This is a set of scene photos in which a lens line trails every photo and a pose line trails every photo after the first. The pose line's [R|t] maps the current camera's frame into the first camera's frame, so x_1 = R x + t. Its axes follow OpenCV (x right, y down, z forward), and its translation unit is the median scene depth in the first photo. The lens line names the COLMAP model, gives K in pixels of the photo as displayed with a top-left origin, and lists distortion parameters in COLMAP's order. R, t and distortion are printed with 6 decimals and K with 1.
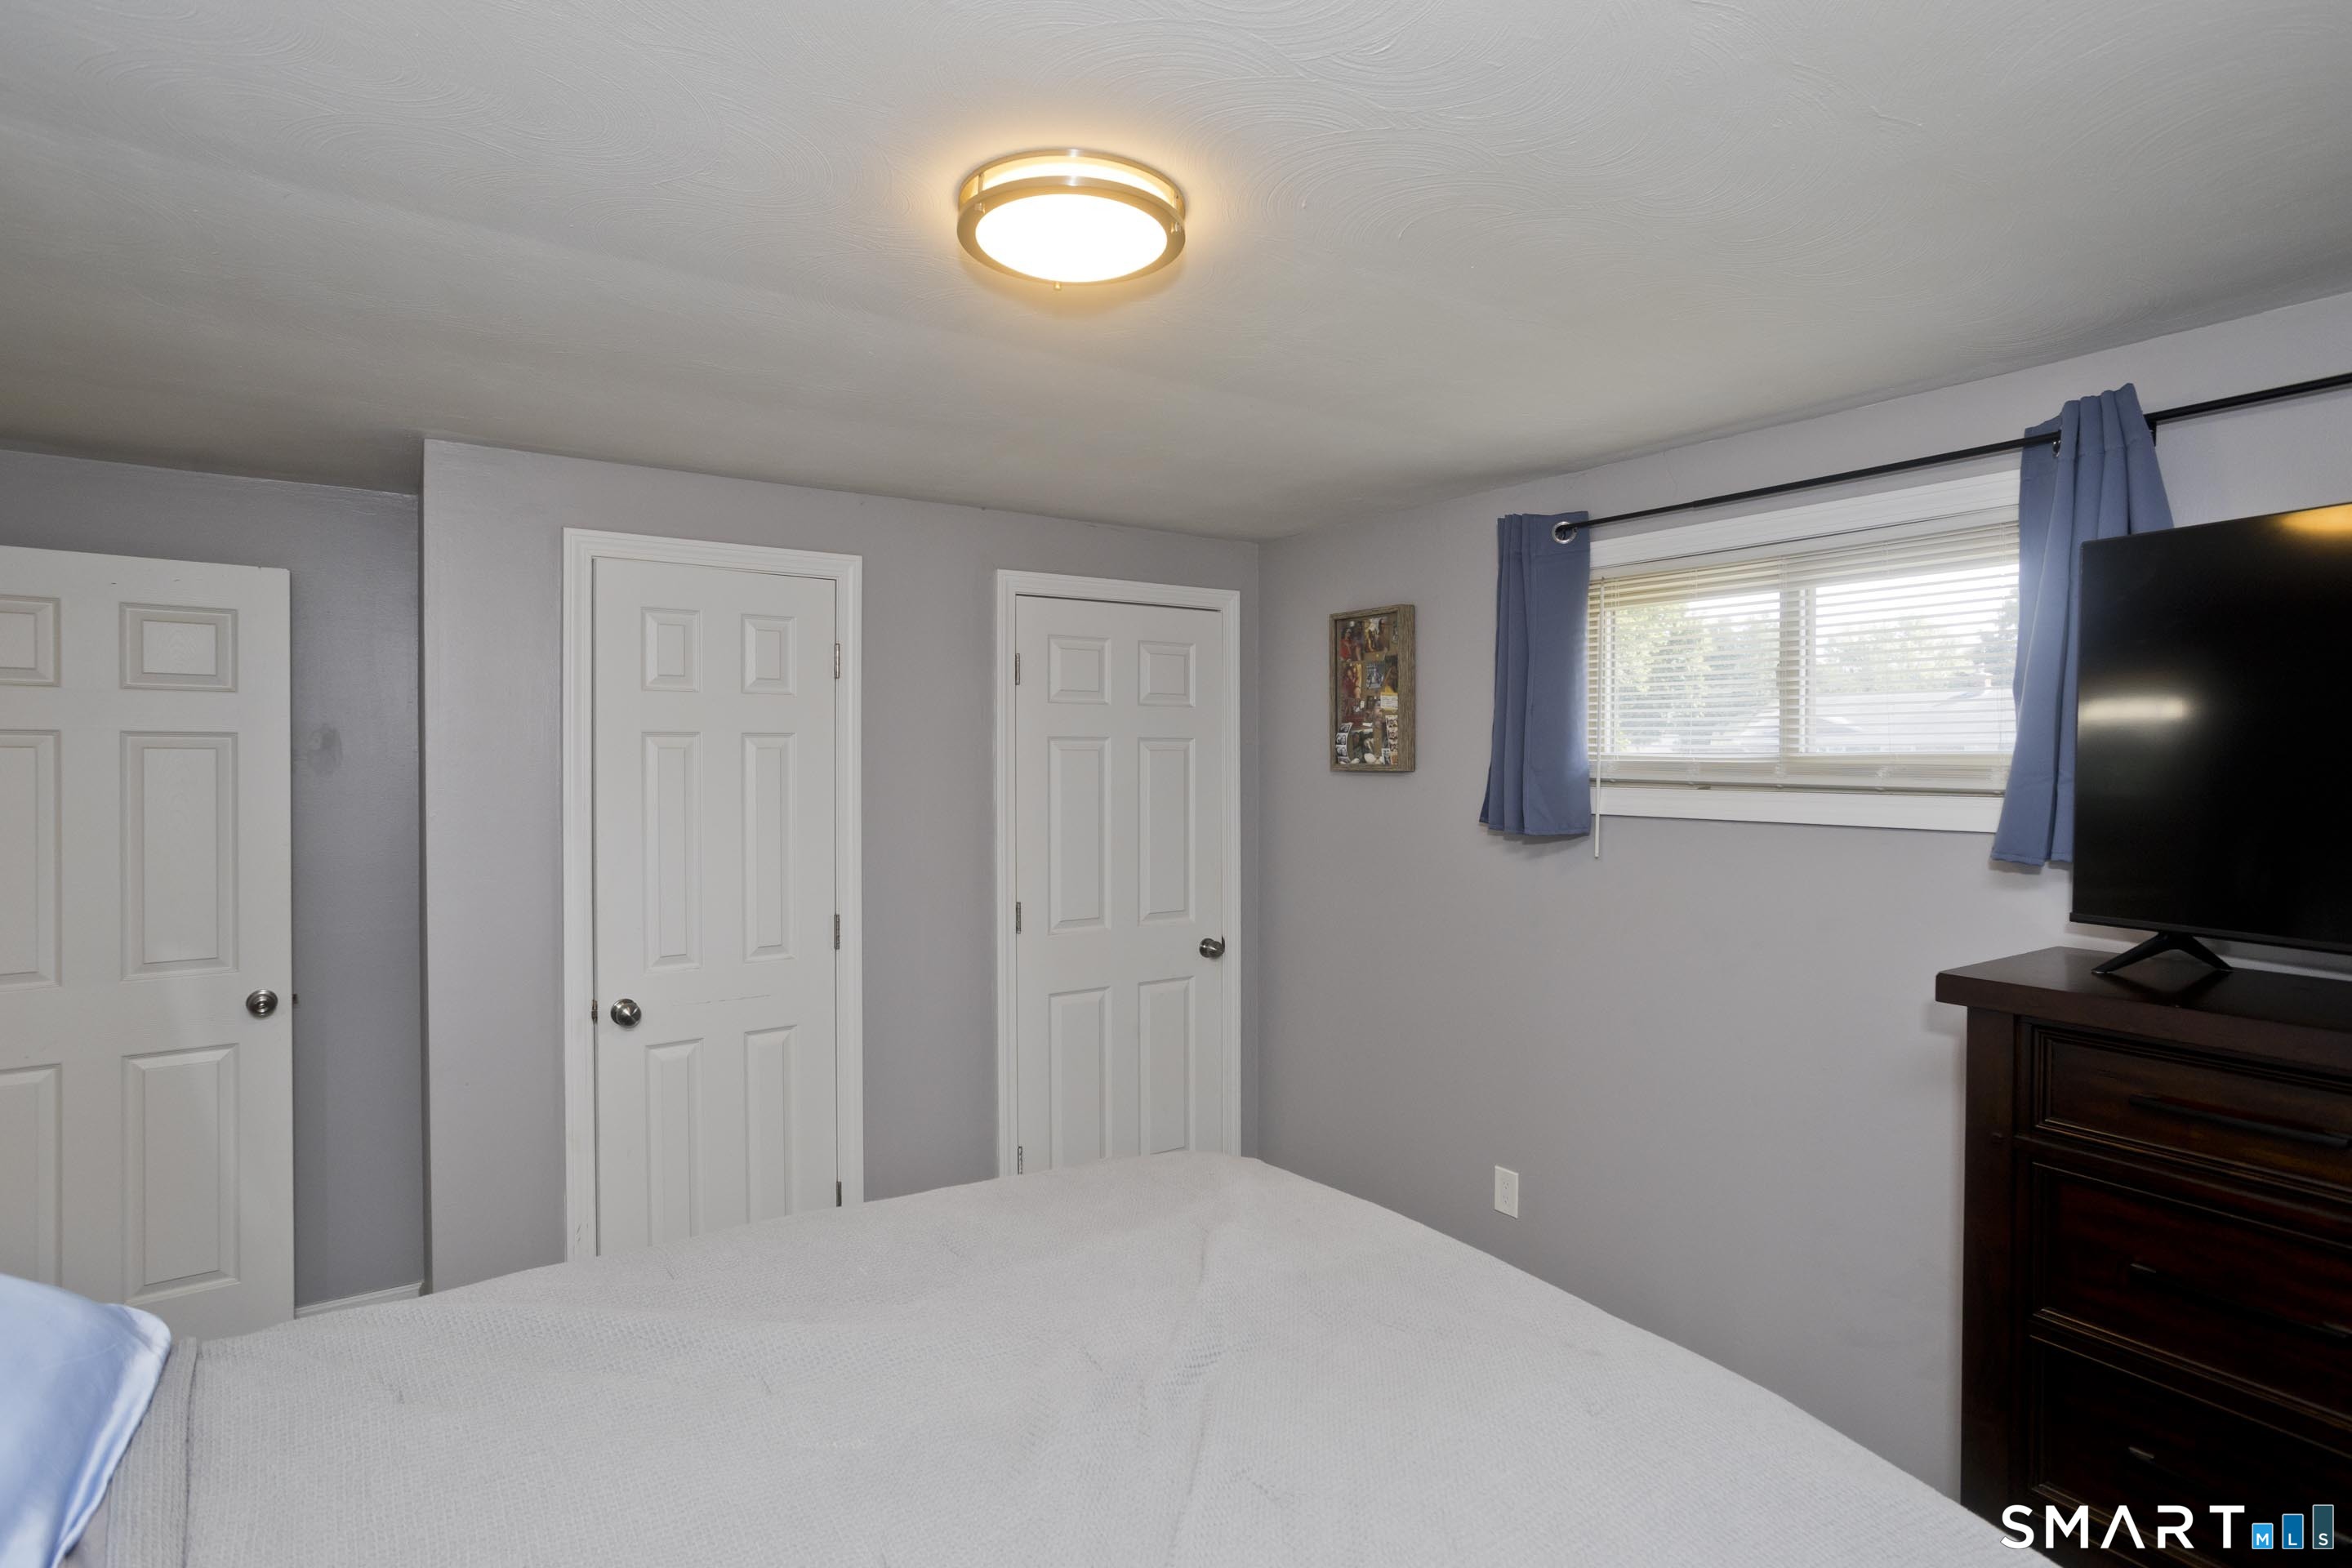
lens RADIAL K [[1169.9, 0, 1184.3], [0, 1169.9, 744.0], [0, 0, 1]] dist [-0.048925, 0.028460]
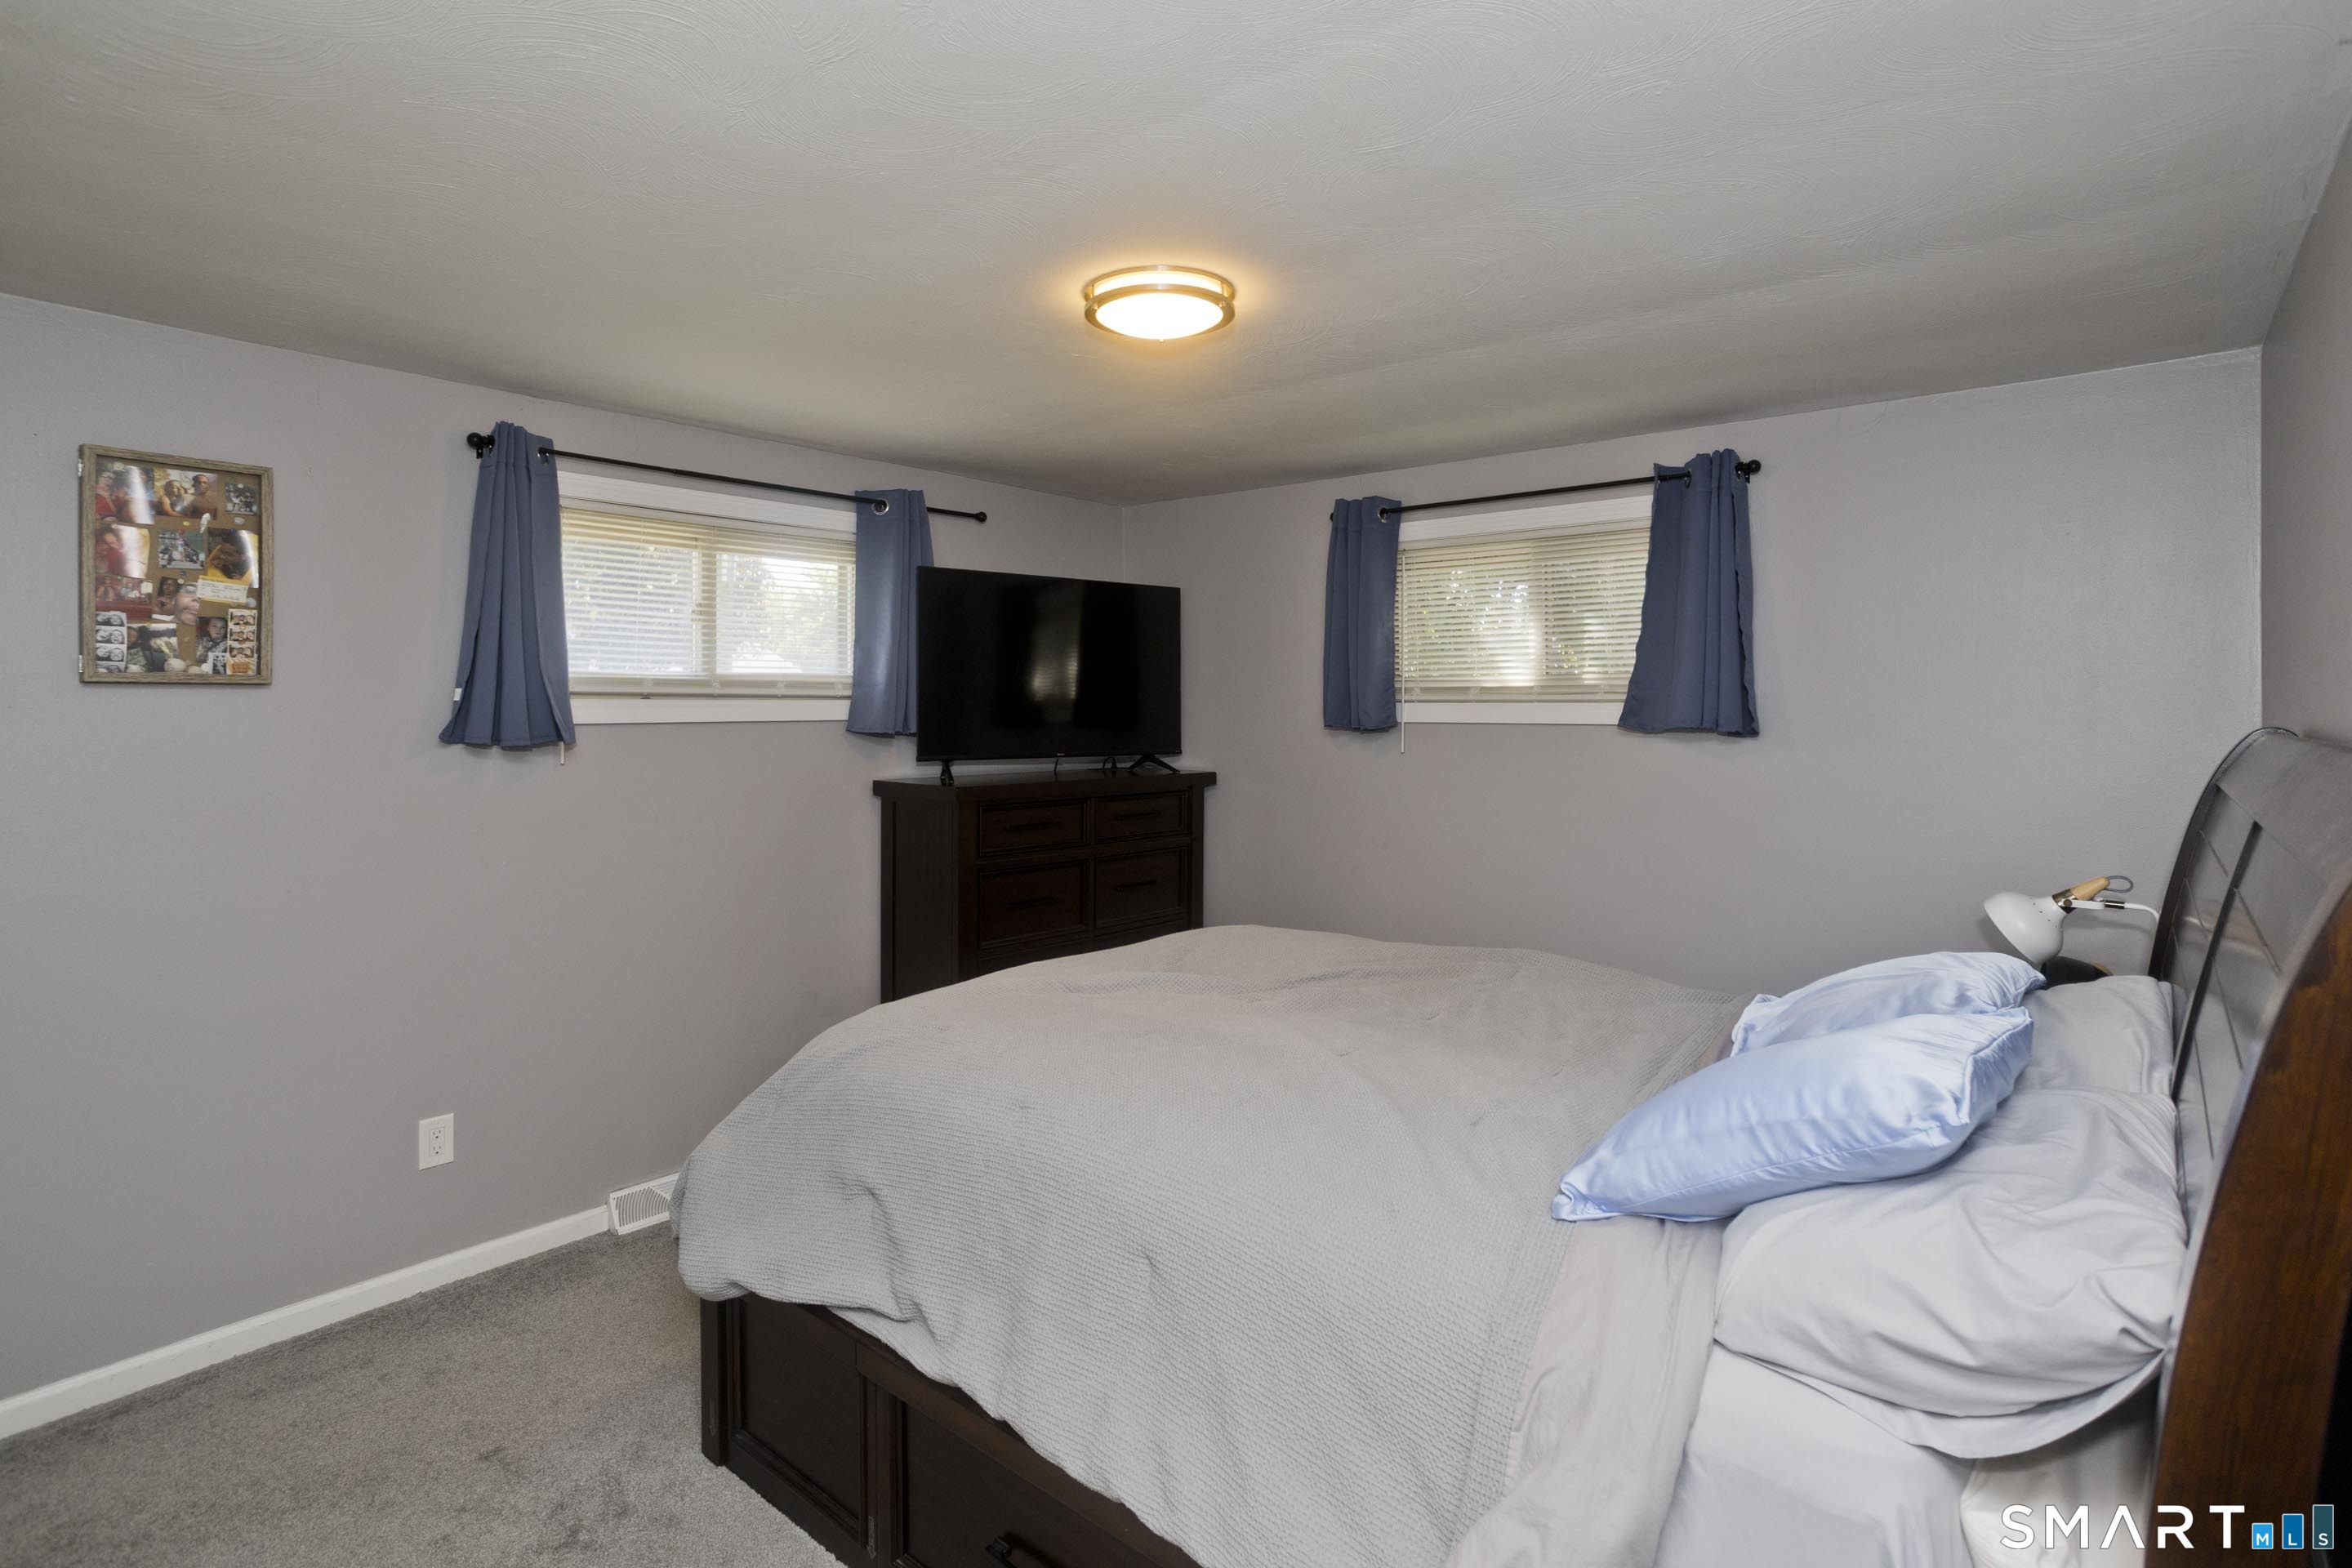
lens RADIAL K [[1169.9, 0, 1184.3], [0, 1169.9, 744.0], [0, 0, 1]] dist [-0.048925, 0.028460]
pose [[-0.262820, -0.031414, 0.964333, -0.946891], [-0.008077, 0.999506, 0.030359, 0.046938], [-0.964811, 0.000190, -0.262944, 0.819937]]
